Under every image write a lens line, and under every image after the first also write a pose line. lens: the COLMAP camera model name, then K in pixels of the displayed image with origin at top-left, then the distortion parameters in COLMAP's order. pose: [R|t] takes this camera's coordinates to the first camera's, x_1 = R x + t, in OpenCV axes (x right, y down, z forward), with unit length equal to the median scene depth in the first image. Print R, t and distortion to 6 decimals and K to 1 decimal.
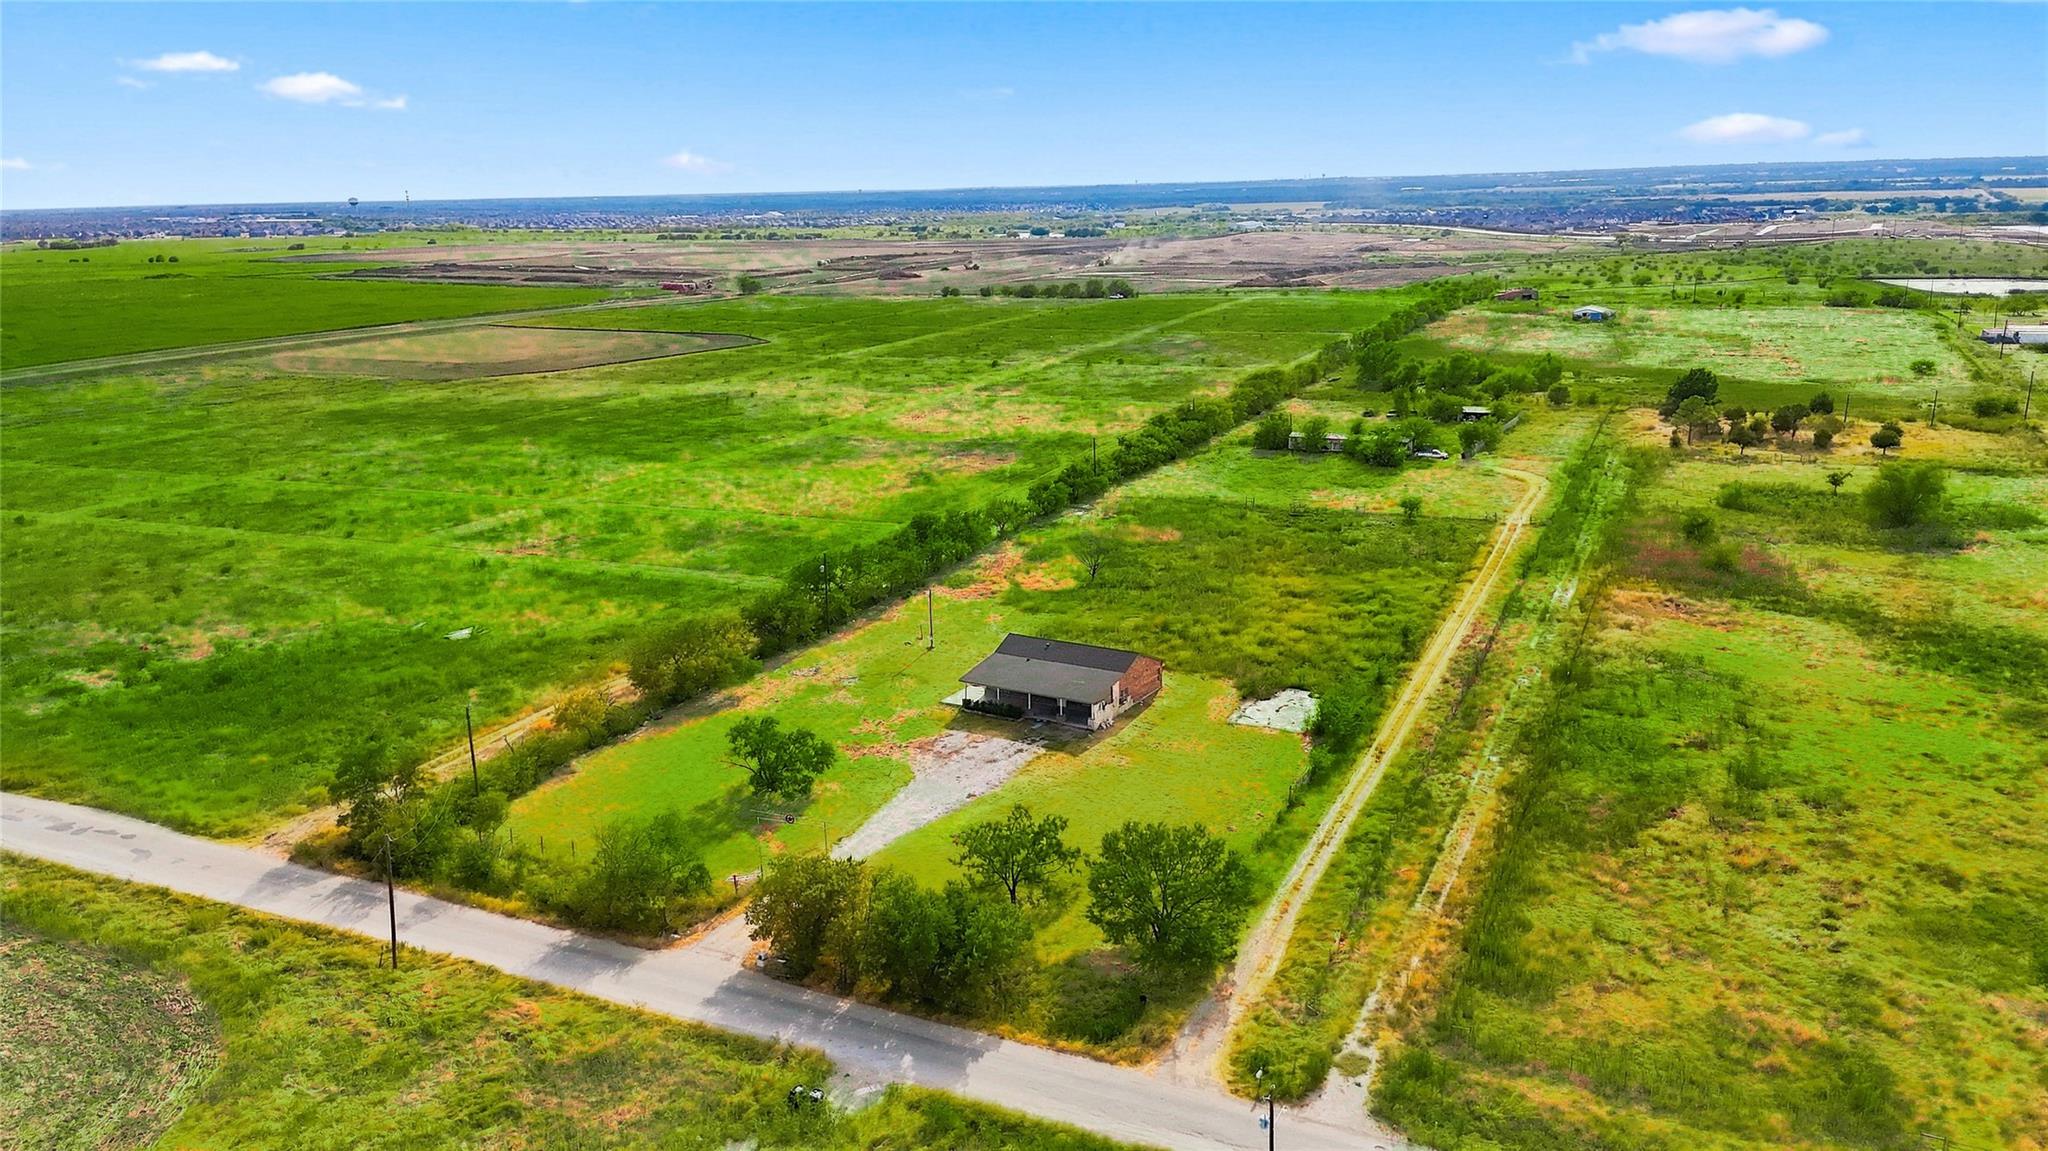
lens RADIAL K [[1514.7, 0, 1024.0], [0, 1514.7, 575.5], [0, 0, 1]] dist [0.070639, -0.071960]
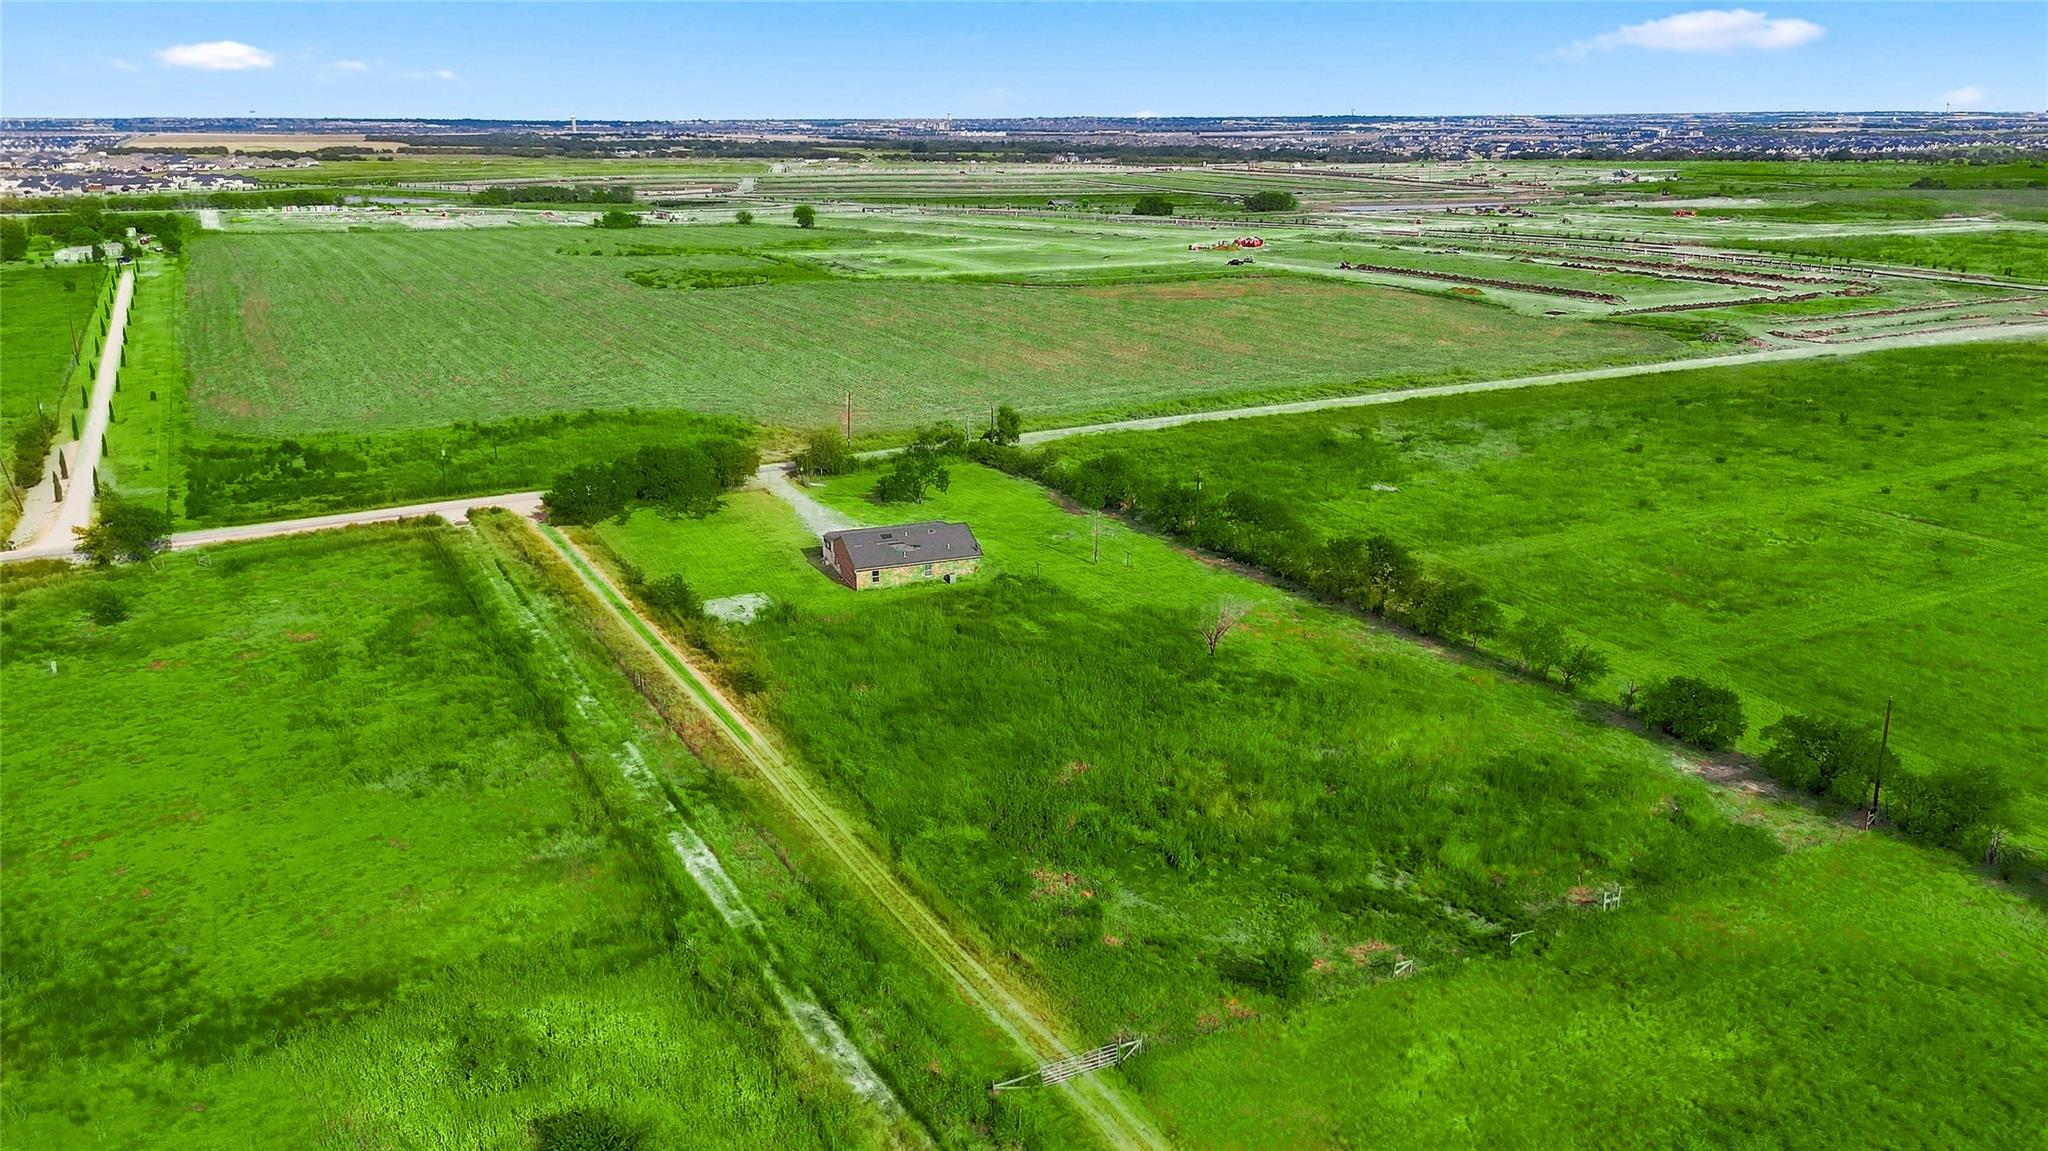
lens RADIAL K [[1514.7, 0, 1024.0], [0, 1514.7, 575.5], [0, 0, 1]] dist [0.070639, -0.071960]
pose [[-0.606159, 0.253216, -0.753958, 0.868523], [-0.180537, 0.879414, 0.440496, -0.454181], [0.774582, 0.403128, -0.487350, 1.686197]]
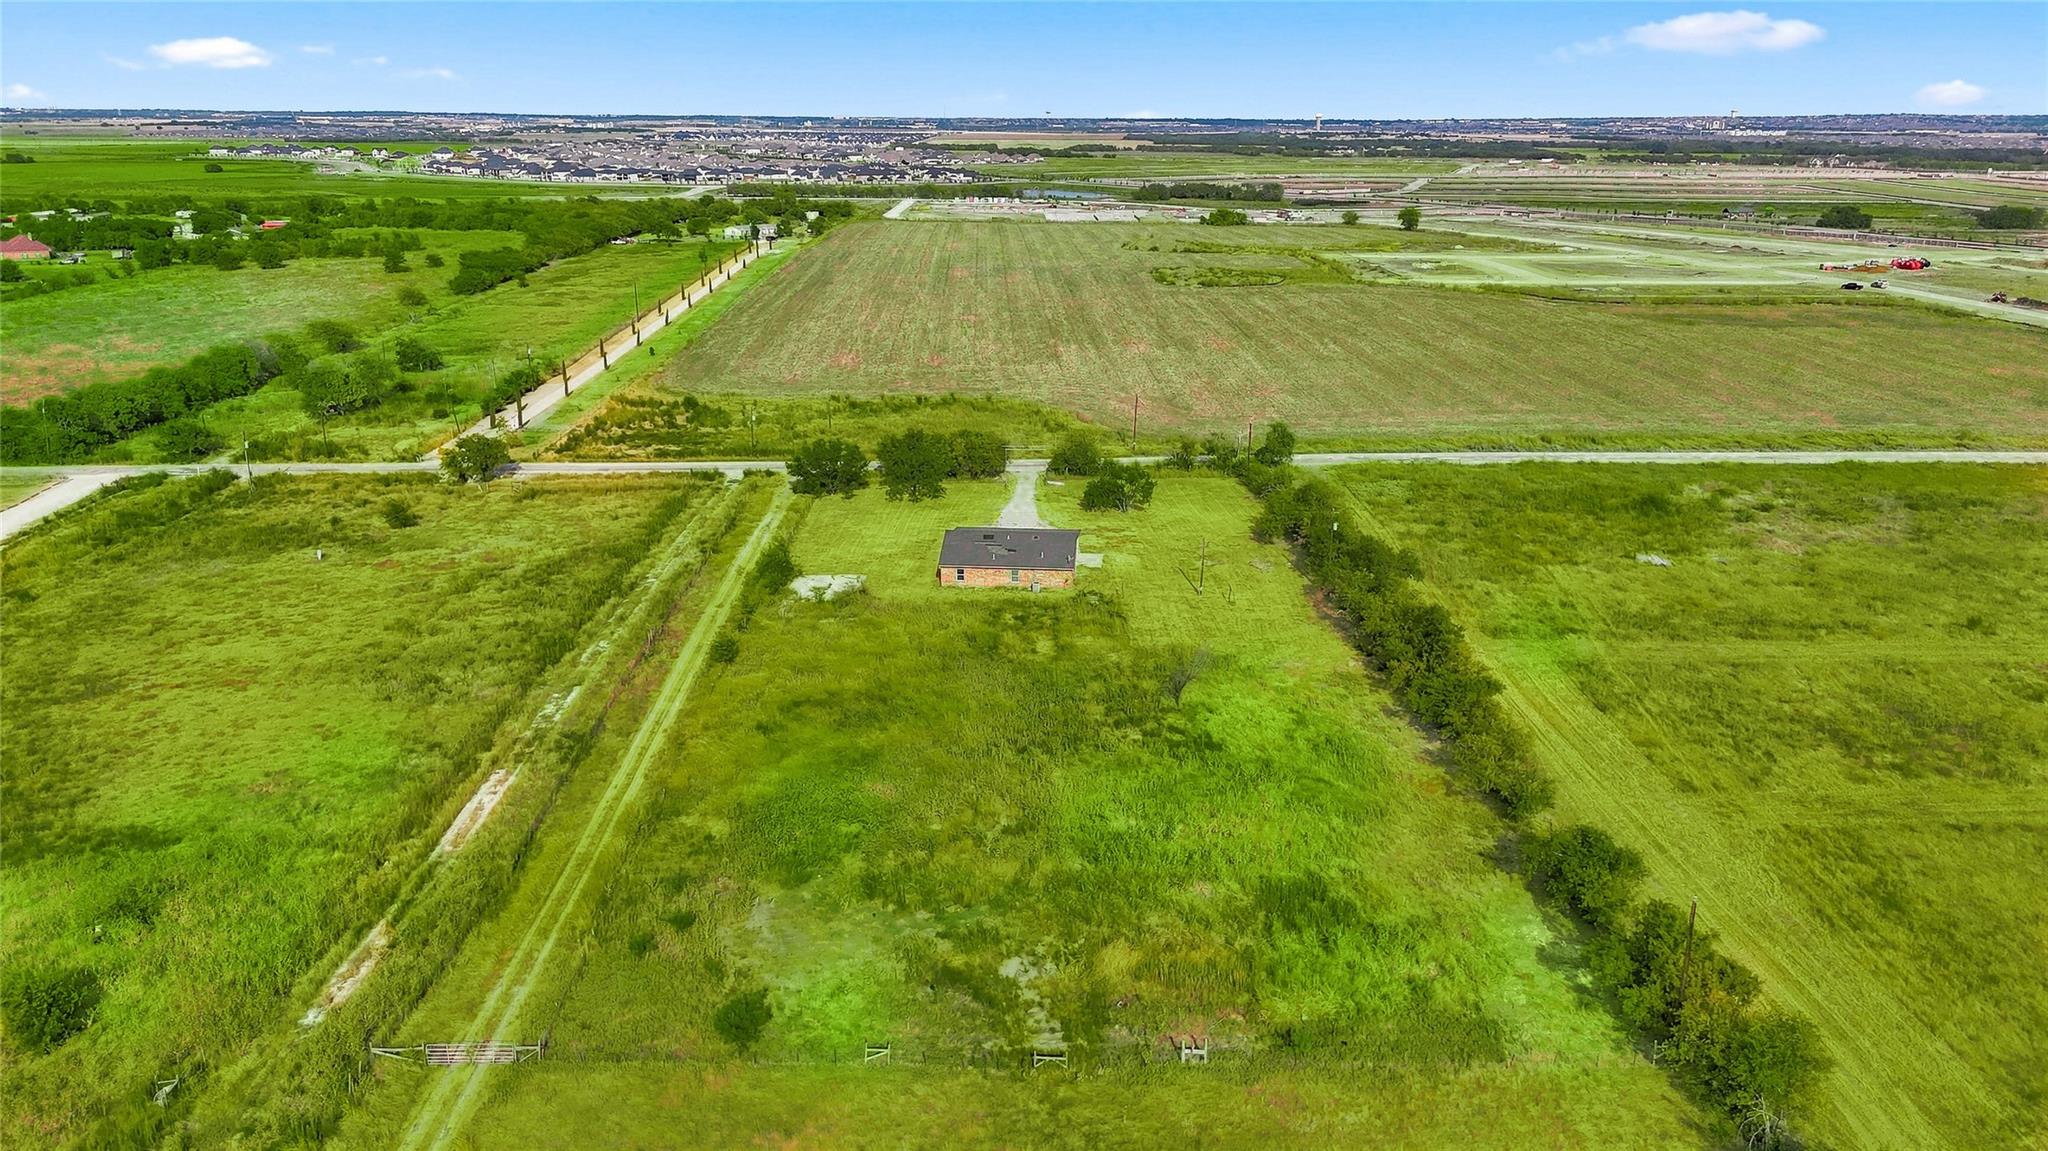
lens RADIAL K [[1514.7, 0, 1024.0], [0, 1514.7, 575.5], [0, 0, 1]] dist [0.070639, -0.071960]
pose [[-0.900482, 0.145231, -0.409928, 0.504331], [-0.090303, 0.859606, 0.502914, -0.509174], [0.425415, 0.489882, -0.760945, 1.932594]]
